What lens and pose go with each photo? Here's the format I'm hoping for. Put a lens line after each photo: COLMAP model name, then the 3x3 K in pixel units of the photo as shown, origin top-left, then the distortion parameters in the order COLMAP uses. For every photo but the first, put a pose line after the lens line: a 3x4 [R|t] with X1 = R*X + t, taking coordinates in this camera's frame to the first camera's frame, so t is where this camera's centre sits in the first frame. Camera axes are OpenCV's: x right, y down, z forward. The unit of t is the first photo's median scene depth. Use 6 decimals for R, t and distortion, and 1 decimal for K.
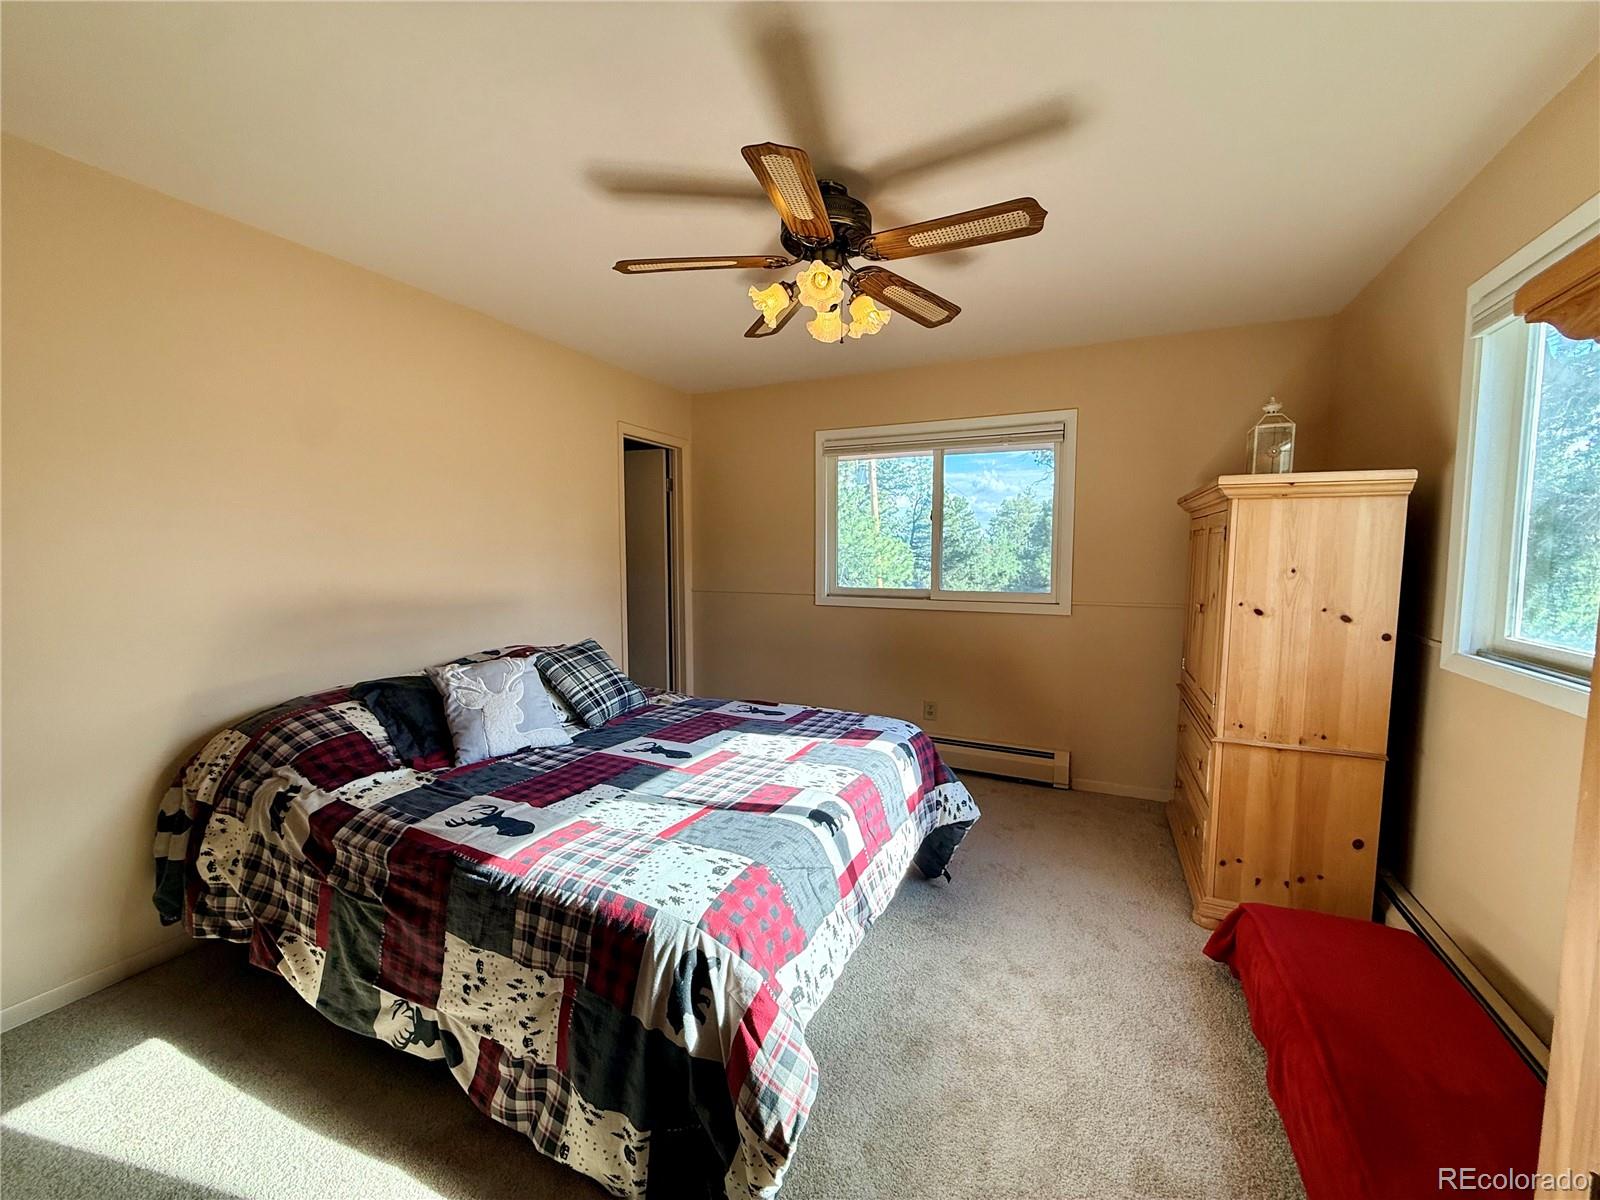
lens RADIAL K [[637.9, 0, 800.0], [0, 637.9, 600.0], [0, 0, 1]] dist [0.000822, -0.000160]
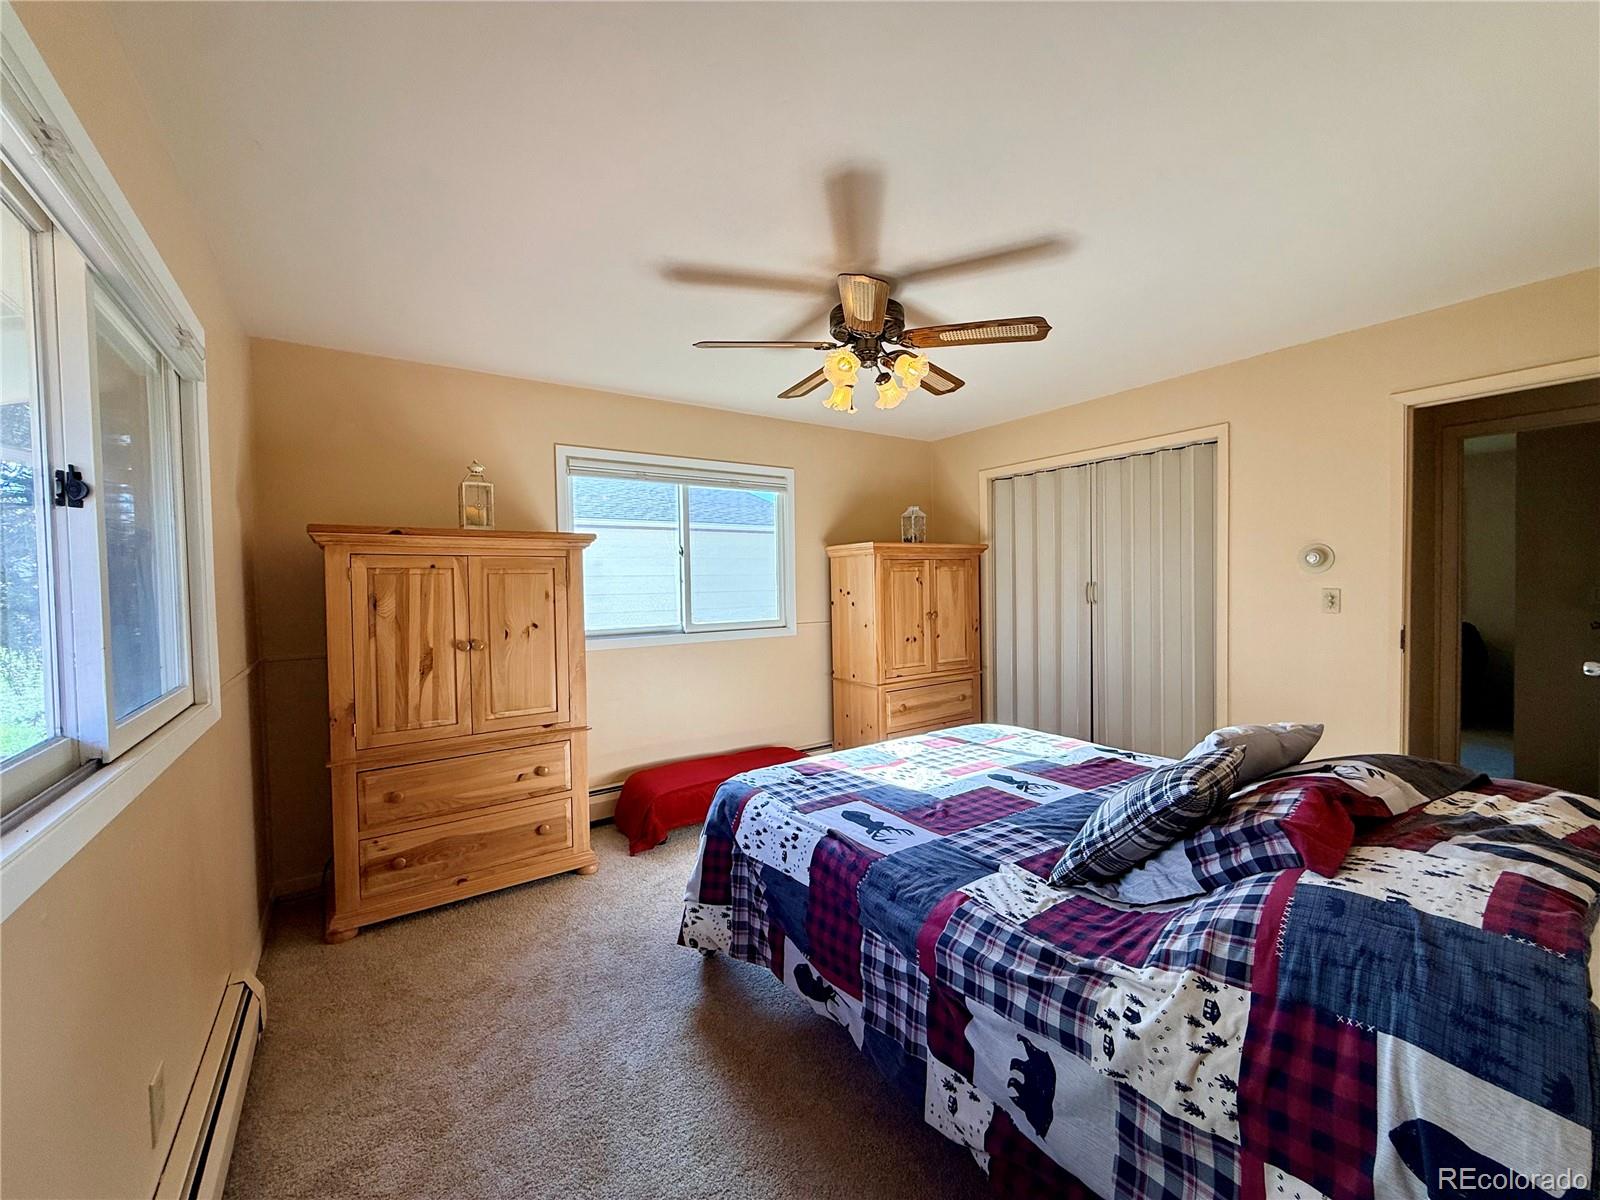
lens RADIAL K [[637.9, 0, 800.0], [0, 637.9, 600.0], [0, 0, 1]] dist [0.000822, -0.000160]
pose [[-0.868564, -0.000960, 0.495576, -0.457642], [0.054446, 0.993760, 0.097347, -0.177853], [-0.492577, 0.111534, -0.863092, 2.201373]]
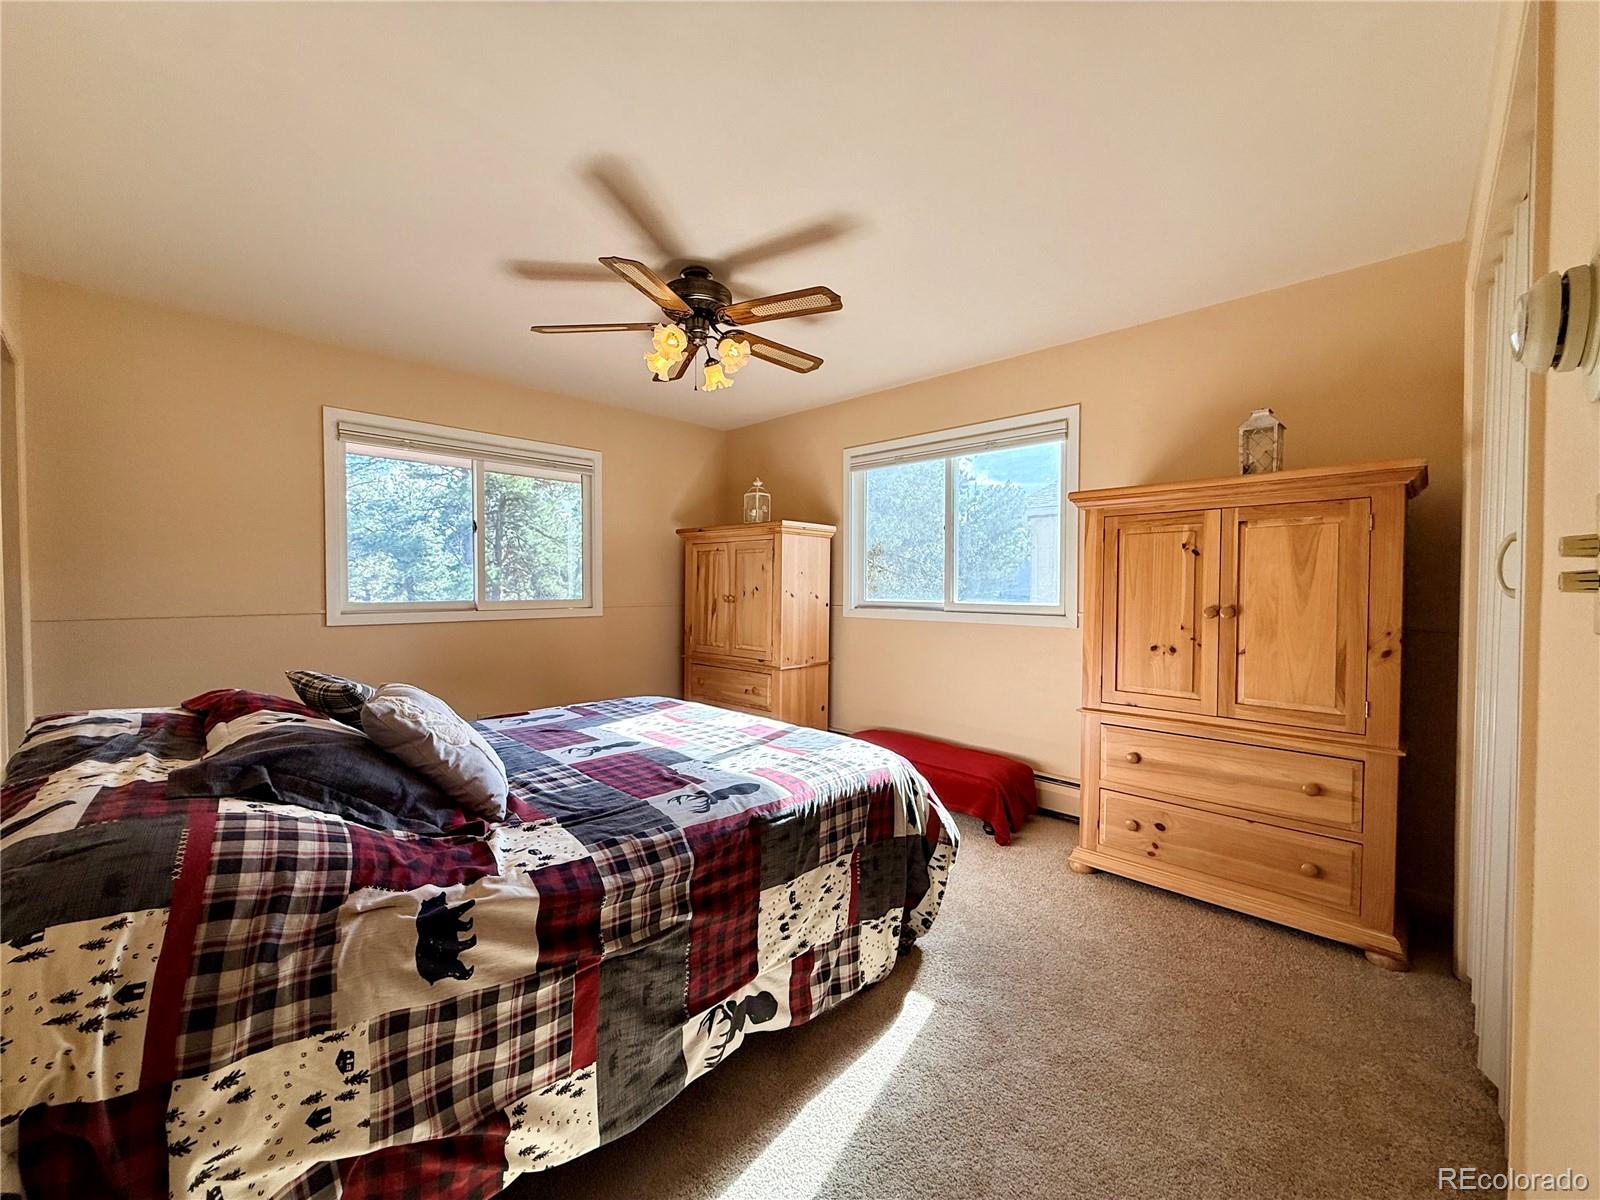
lens RADIAL K [[637.9, 0, 800.0], [0, 637.9, 600.0], [0, 0, 1]] dist [0.000822, -0.000160]
pose [[0.315548, -0.022604, 0.948640, -1.149682], [0.071133, 0.997467, 0.000107, 0.037092], [-0.946240, 0.067446, 0.316356, 0.439097]]
